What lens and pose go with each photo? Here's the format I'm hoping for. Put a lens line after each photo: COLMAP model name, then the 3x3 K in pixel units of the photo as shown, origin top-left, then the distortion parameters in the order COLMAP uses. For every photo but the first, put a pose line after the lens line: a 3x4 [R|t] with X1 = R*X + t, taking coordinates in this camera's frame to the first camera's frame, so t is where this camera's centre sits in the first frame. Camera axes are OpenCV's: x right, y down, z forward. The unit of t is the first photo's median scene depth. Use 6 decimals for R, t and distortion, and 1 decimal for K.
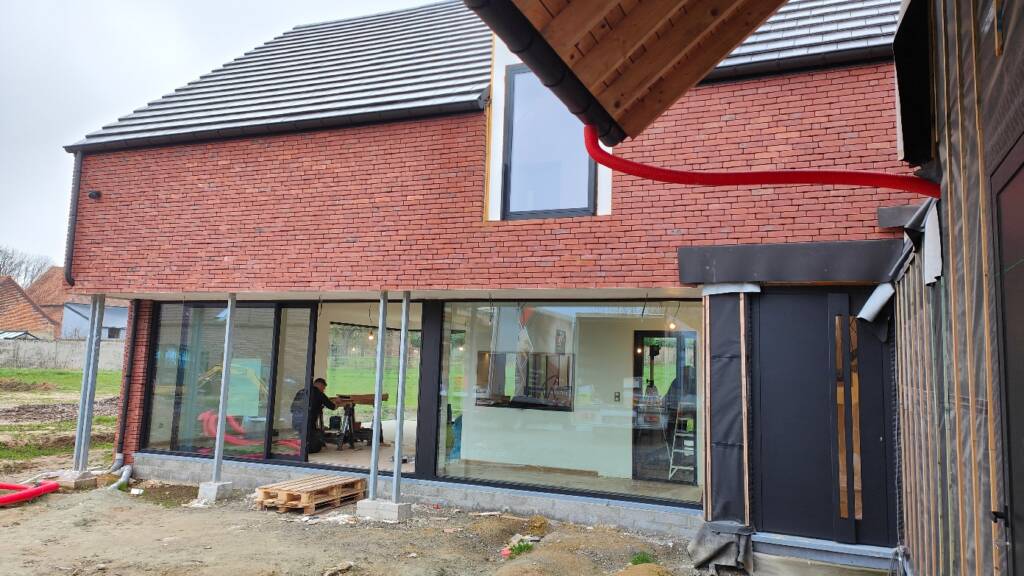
lens RADIAL K [[751.9, 0, 511.1], [0, 751.9, 278.8], [0, 0, 1]] dist [0.014744, -0.021485]
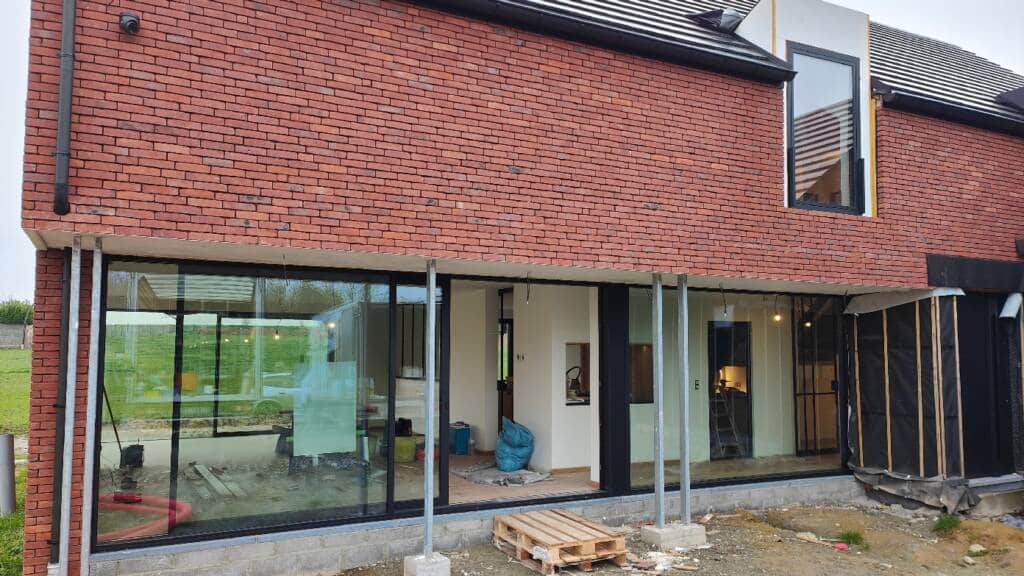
lens RADIAL K [[751.9, 0, 512.9], [0, 751.9, 295.0], [0, 0, 1]] dist [0.014744, -0.021485]
pose [[0.642323, 0.021712, 0.766126, -0.906496], [-0.074211, 0.996664, 0.033973, 0.024449], [-0.762833, -0.078676, 0.641791, 0.611637]]
